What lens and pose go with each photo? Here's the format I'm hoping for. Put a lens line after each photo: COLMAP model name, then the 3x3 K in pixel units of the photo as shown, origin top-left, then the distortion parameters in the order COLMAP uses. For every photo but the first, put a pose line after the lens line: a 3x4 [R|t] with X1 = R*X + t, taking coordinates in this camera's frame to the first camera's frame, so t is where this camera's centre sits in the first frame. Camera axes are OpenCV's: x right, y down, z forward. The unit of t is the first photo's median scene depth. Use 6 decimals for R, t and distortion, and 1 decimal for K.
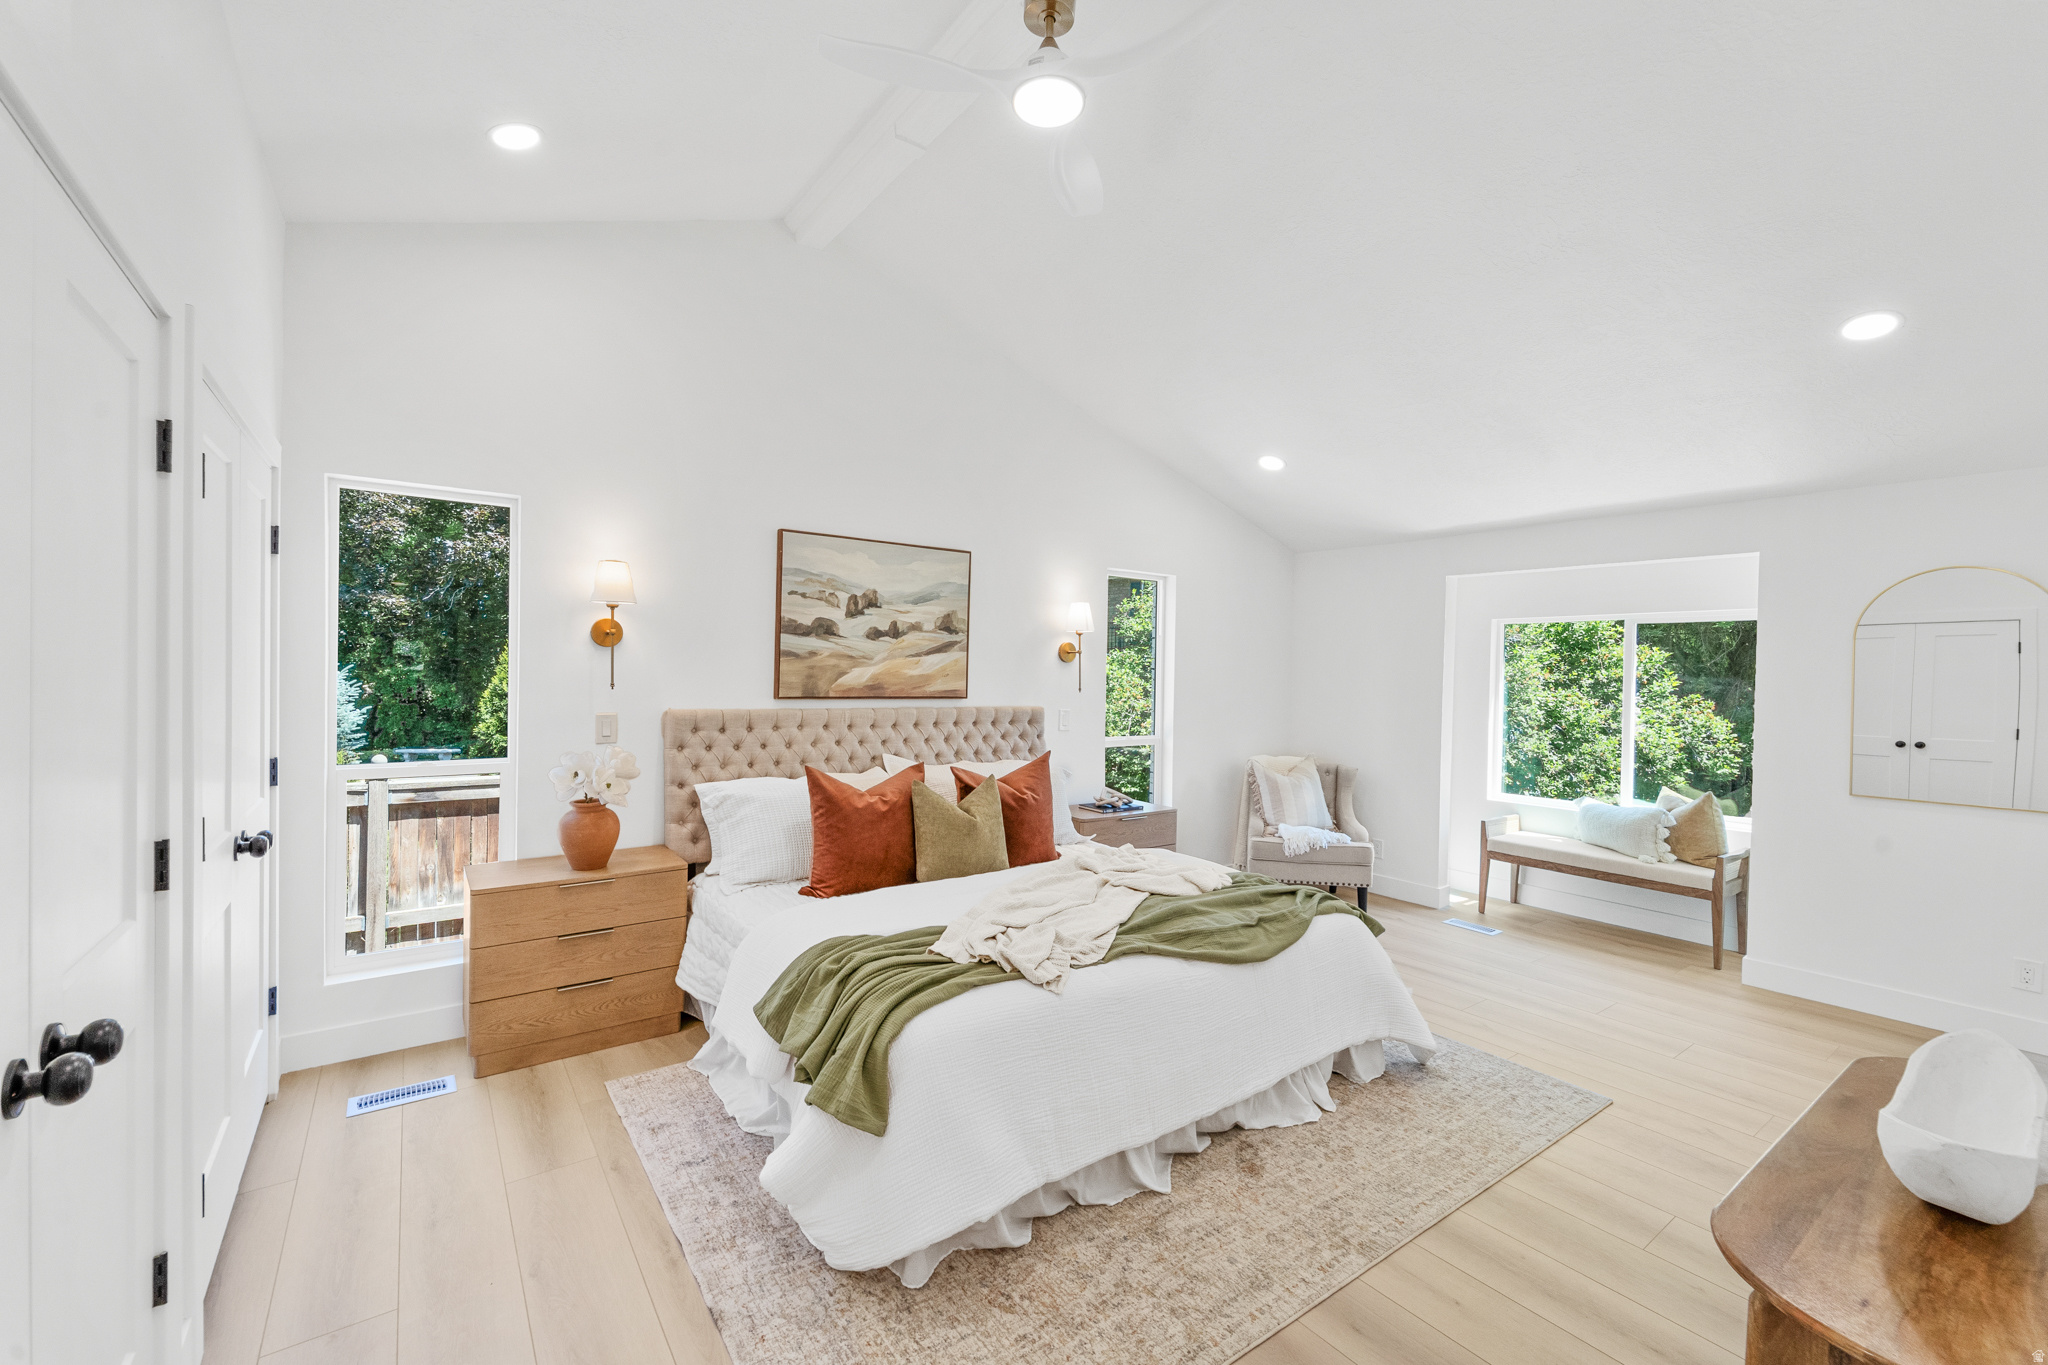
lens RADIAL K [[857.6, 0, 1022.3], [0, 857.6, 676.5], [0, 0, 1]] dist [0.006890, -0.004041]
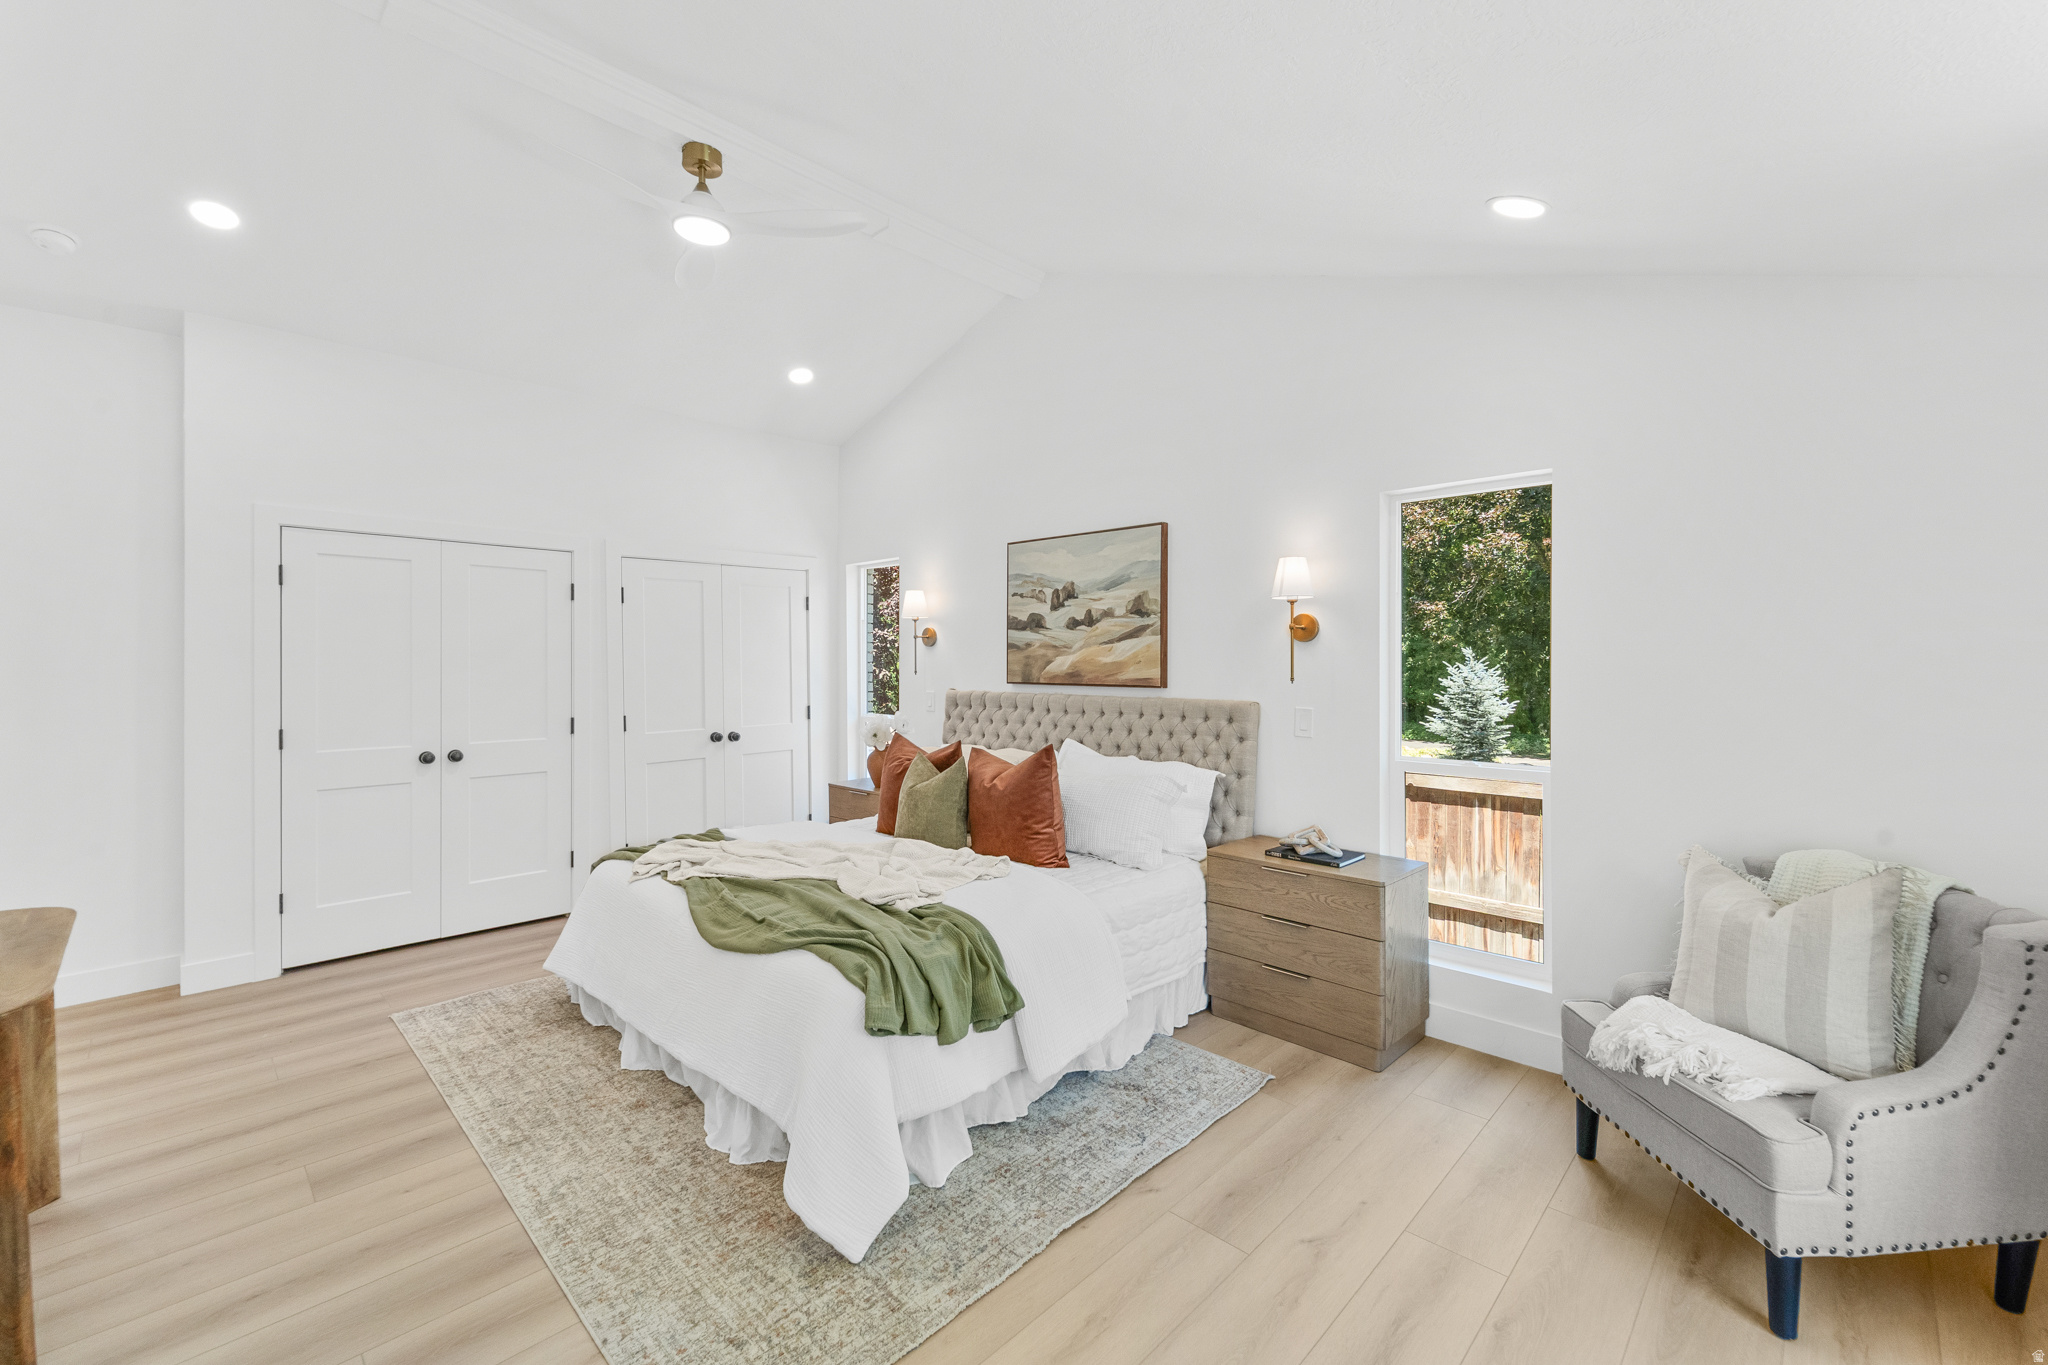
lens RADIAL K [[857.6, 0, 1021.2], [0, 857.6, 682.1], [0, 0, 1]] dist [0.006890, -0.004041]
pose [[0.163533, 0.002353, -0.986535, 0.841877], [-0.003710, 0.999992, 0.001770, 0.019854], [0.986531, 0.003371, 0.163541, 0.756356]]
